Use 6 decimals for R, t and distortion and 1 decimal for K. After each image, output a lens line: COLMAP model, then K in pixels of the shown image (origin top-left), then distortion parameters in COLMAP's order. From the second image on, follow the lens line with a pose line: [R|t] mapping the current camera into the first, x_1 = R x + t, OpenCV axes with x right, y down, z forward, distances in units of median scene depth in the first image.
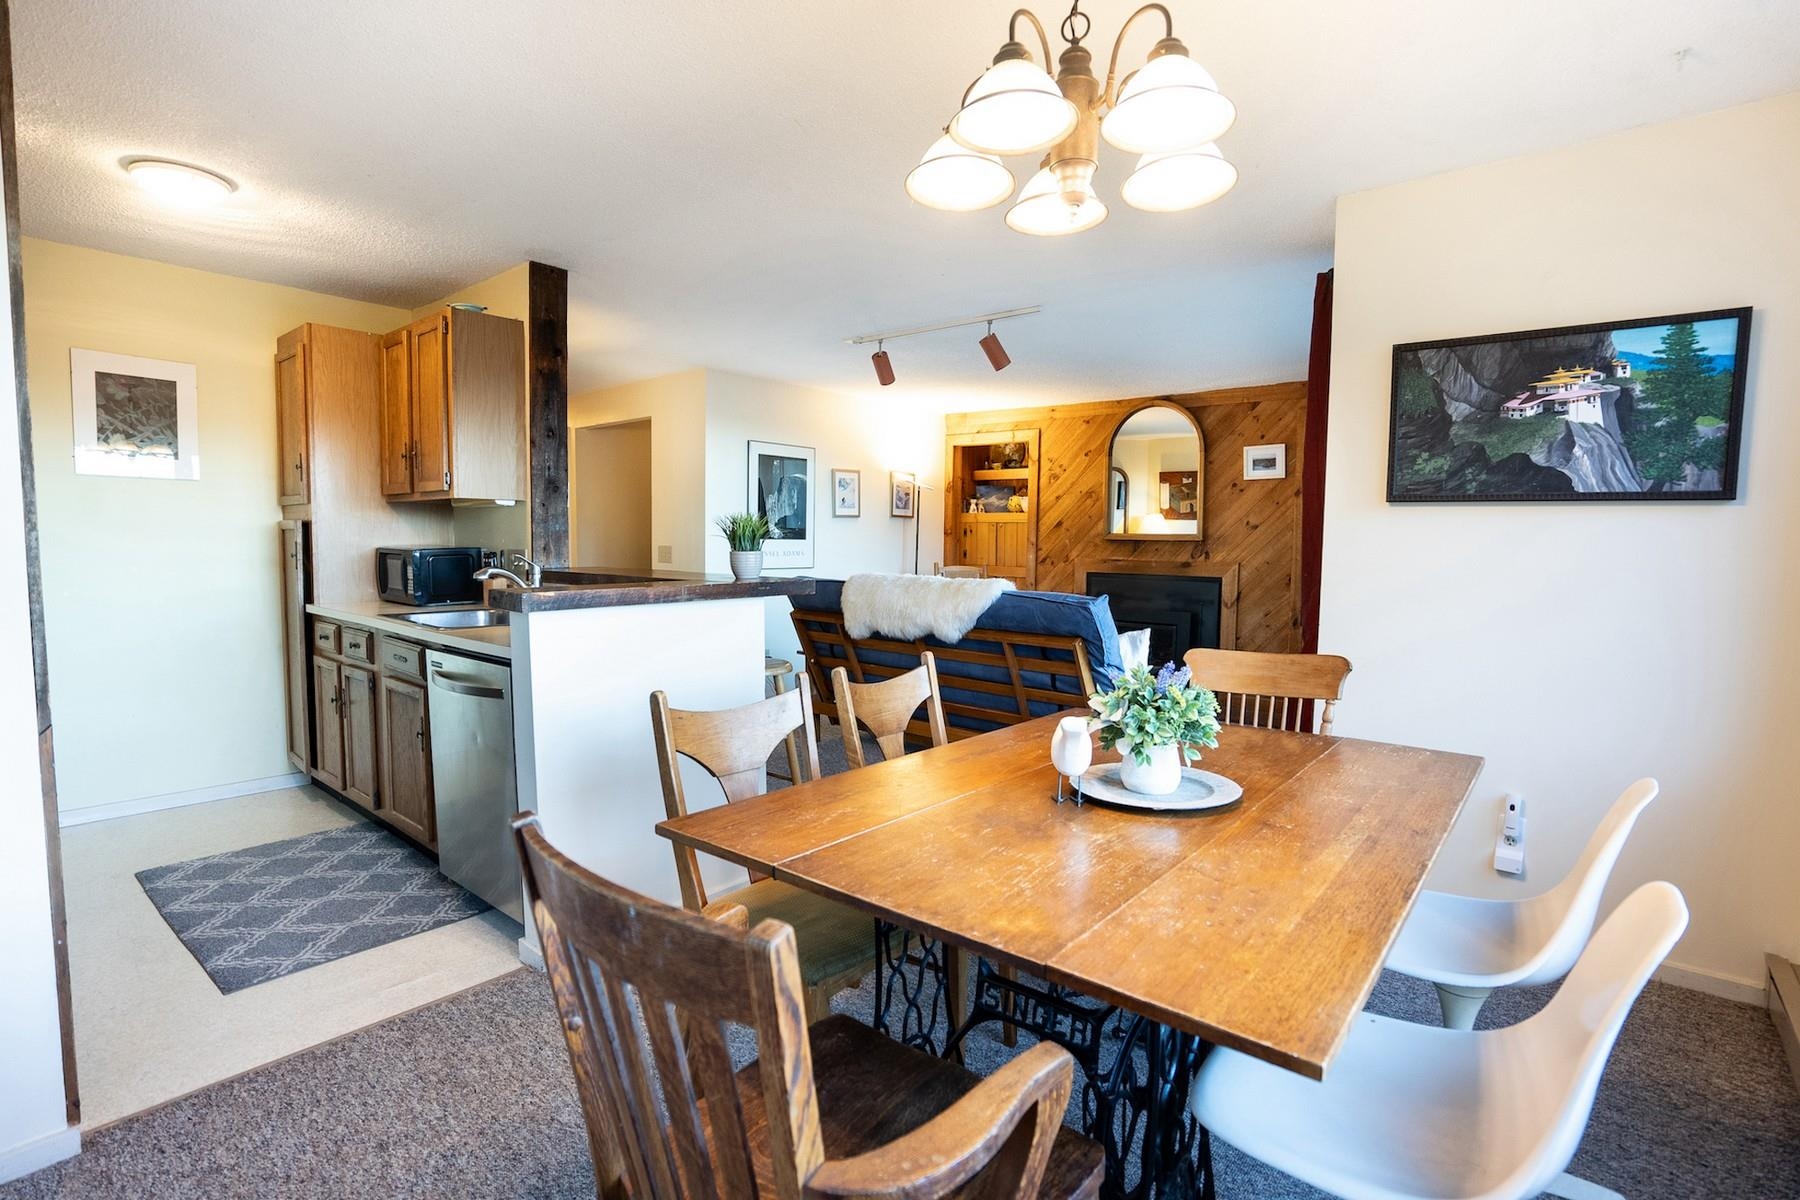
lens RADIAL K [[882.4, 0, 905.8], [0, 882.4, 599.1], [0, 0, 1]] dist [-0.043703, 0.019685]
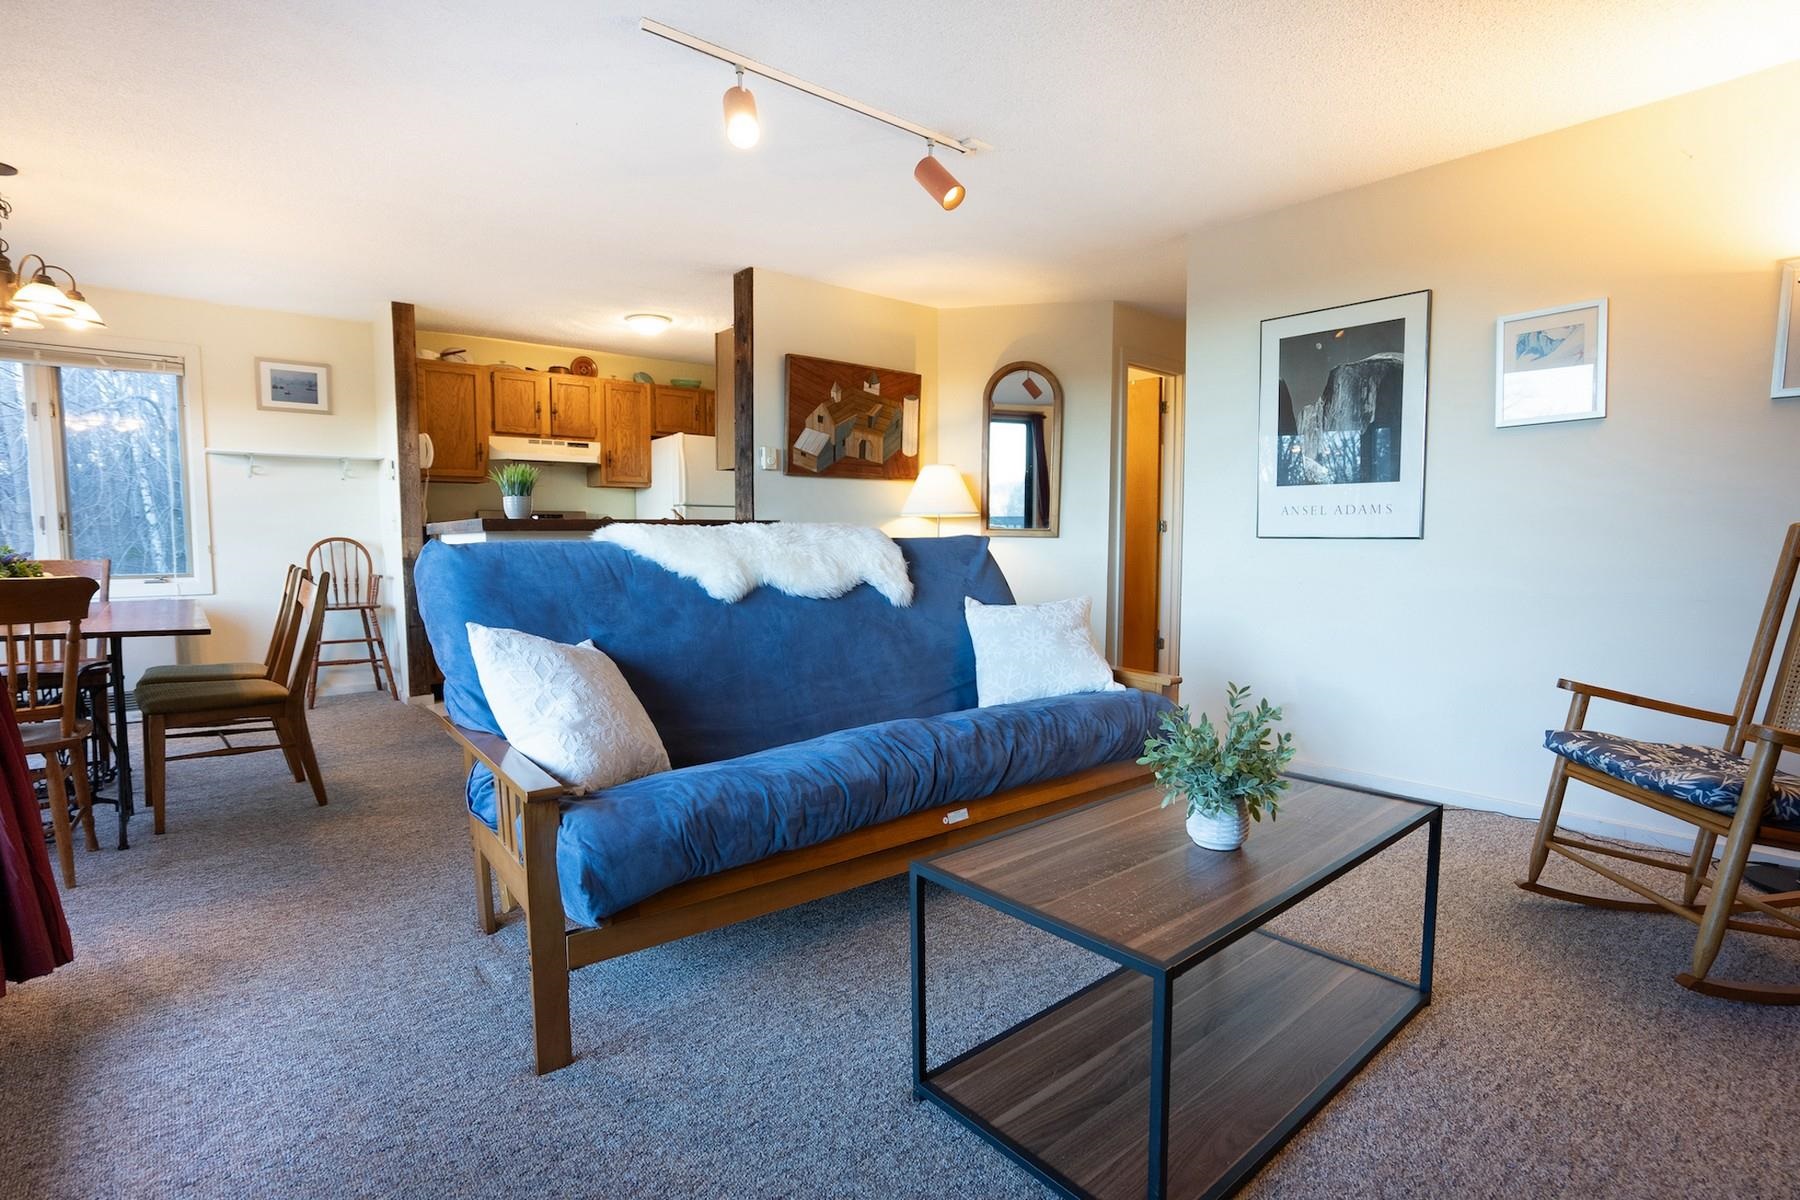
lens RADIAL K [[884.4, 0, 891.8], [0, 884.4, 604.8], [0, 0, 1]] dist [-0.031862, 0.013318]
pose [[-0.191659, 0.065654, -0.979263, 0.478431], [-0.069025, 0.994388, 0.080178, -0.019309], [0.979031, 0.082961, -0.186052, 0.895899]]
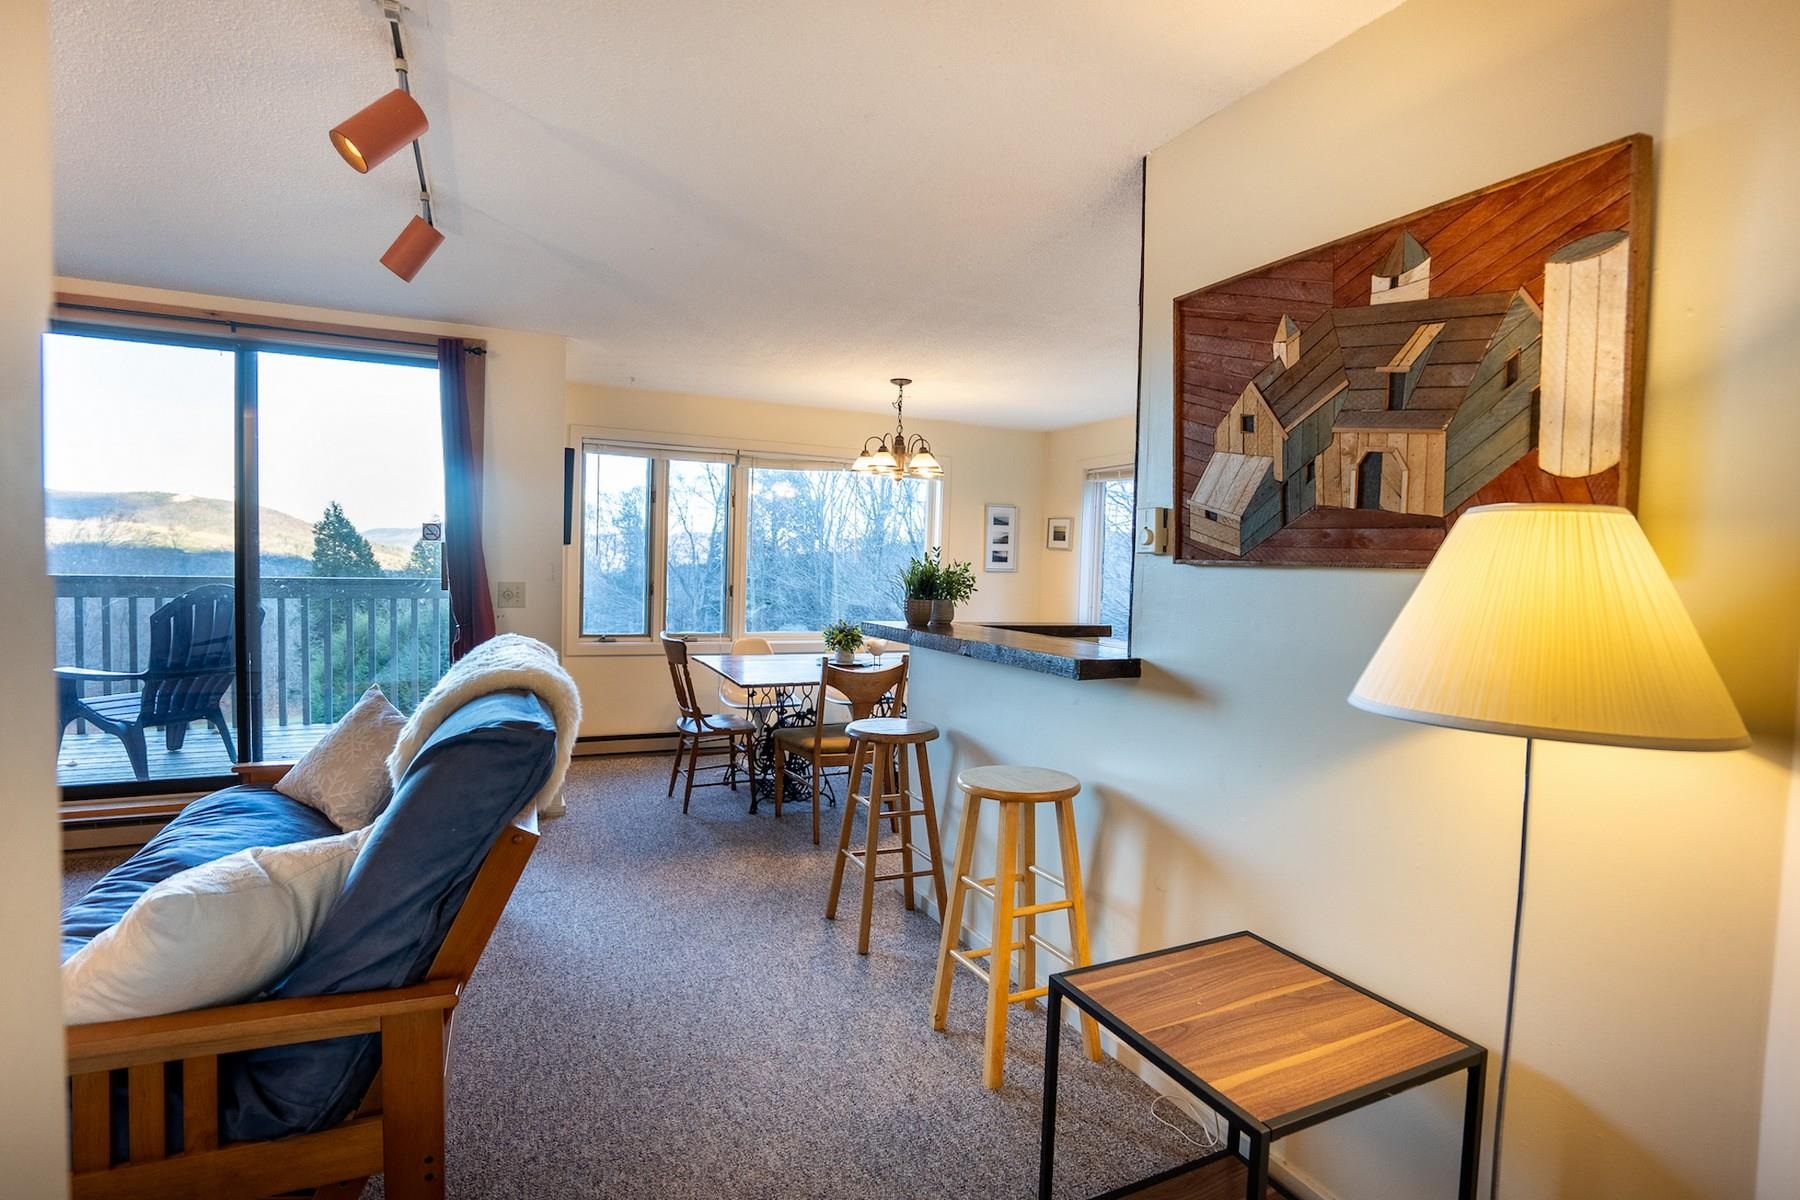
lens RADIAL K [[884.4, 0, 884.1], [0, 884.4, 602.8], [0, 0, 1]] dist [-0.031862, 0.013318]
pose [[-0.894390, -0.054221, 0.443989, -0.330151], [-0.003982, 0.993551, 0.113312, -0.088788], [-0.447270, 0.099577, -0.888838, 1.018829]]
